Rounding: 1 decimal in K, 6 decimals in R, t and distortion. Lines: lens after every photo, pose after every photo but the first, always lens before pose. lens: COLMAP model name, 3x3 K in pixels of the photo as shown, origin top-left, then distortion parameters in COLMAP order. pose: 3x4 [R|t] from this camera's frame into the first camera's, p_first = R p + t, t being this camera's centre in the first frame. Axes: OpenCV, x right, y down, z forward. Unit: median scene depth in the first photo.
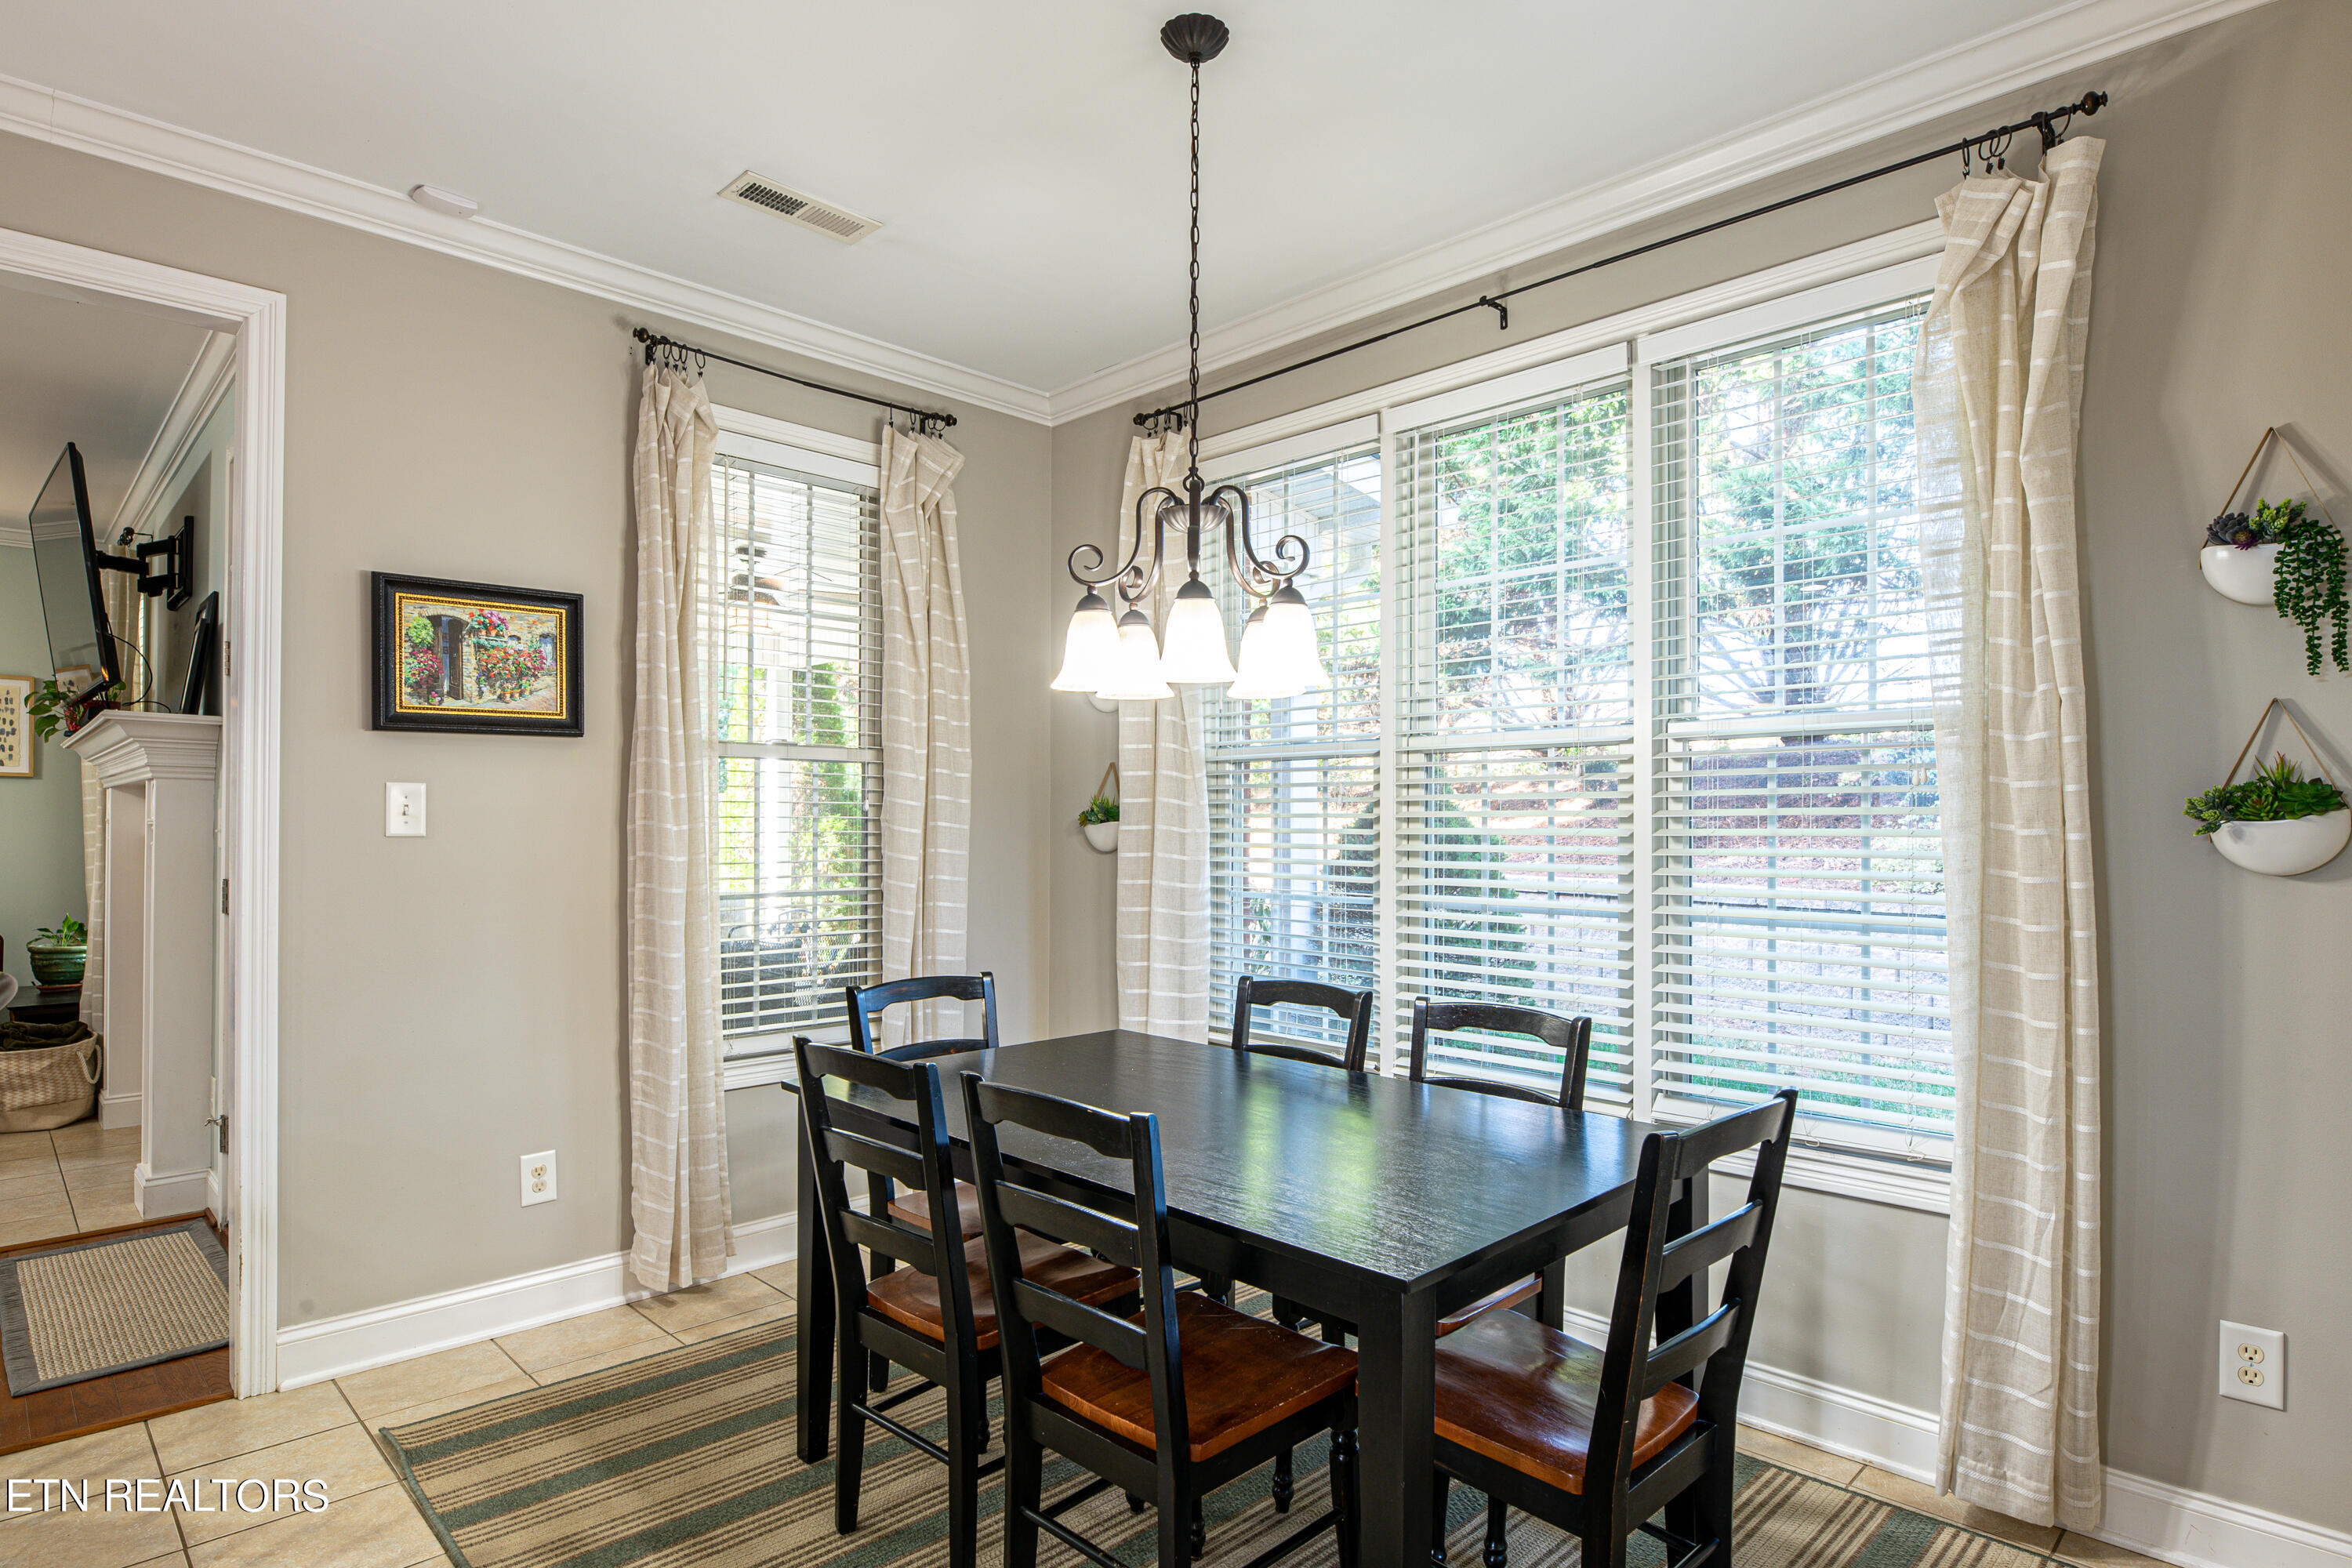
lens RADIAL K [[1254.7, 0, 1172.0], [0, 1254.7, 807.1], [0, 0, 1]] dist [-0.006254, -0.005403]
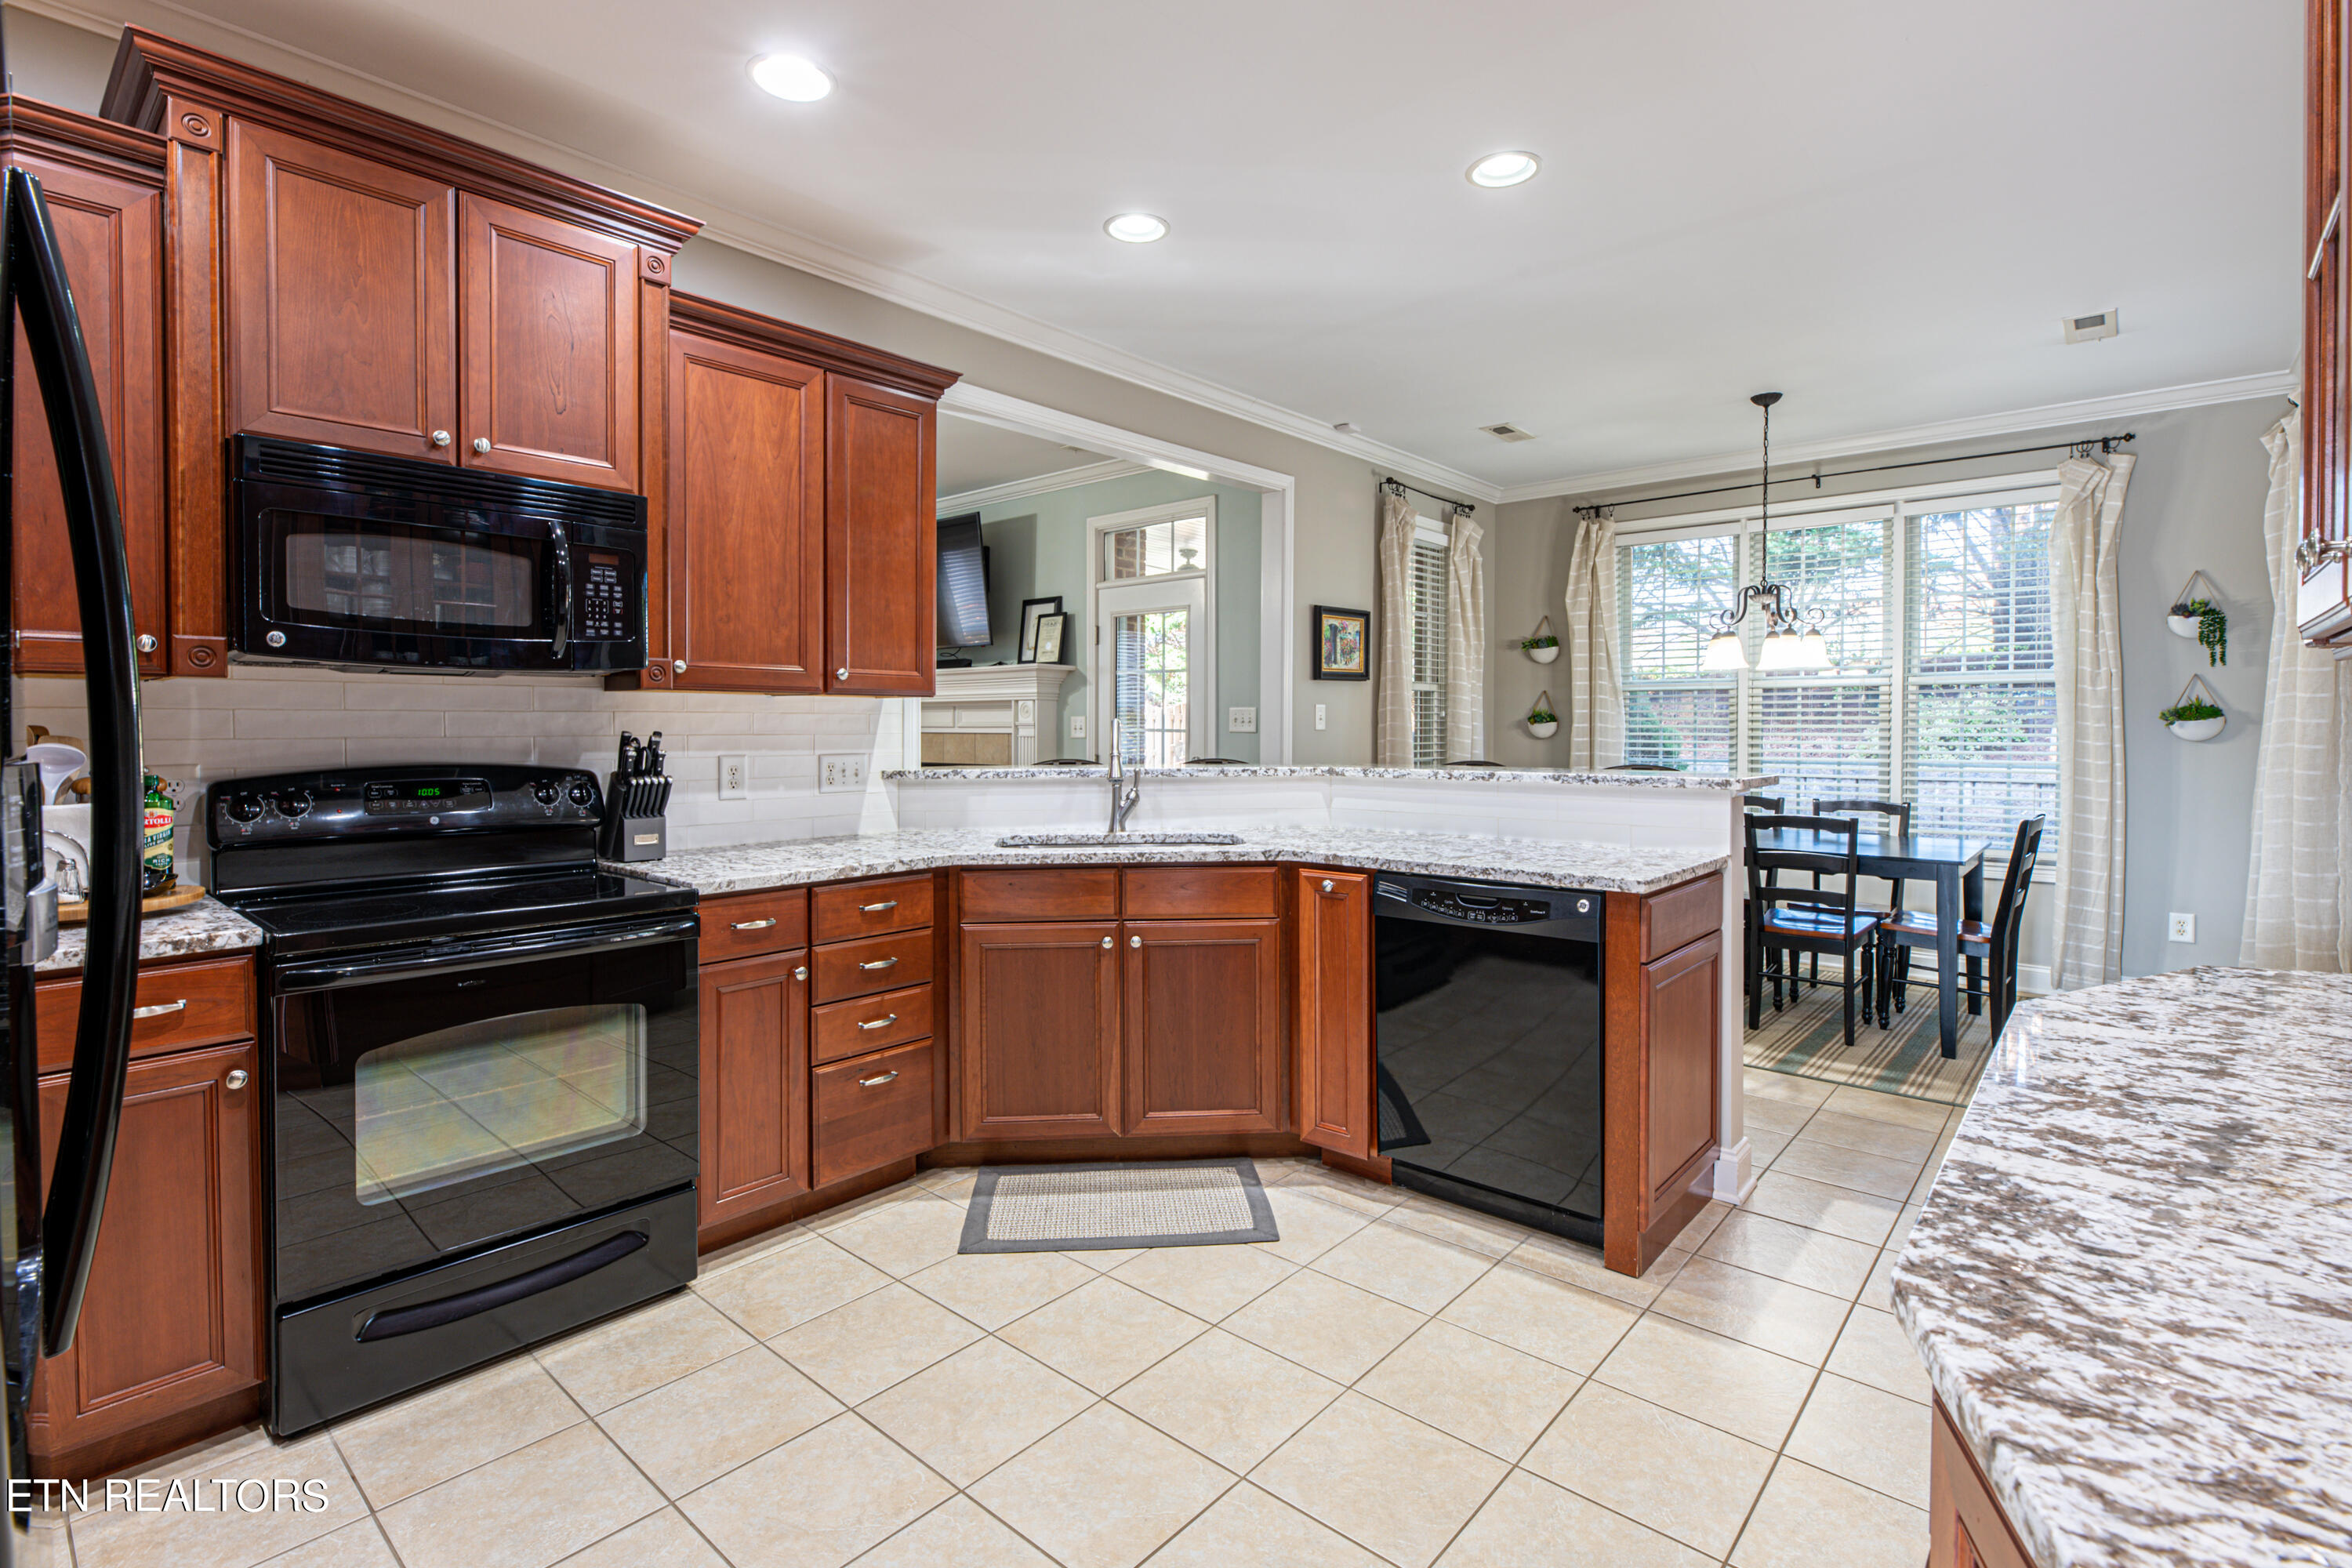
lens RADIAL K [[1105.4, 0, 1153.0], [0, 1105.4, 734.8], [0, 0, 1]] dist [0.001371, 0.000766]
pose [[0.997880, -0.004259, 0.064944, -1.353057], [0.002734, 0.999719, 0.023551, -0.018327], [-0.065026, -0.023324, 0.997611, -1.104734]]
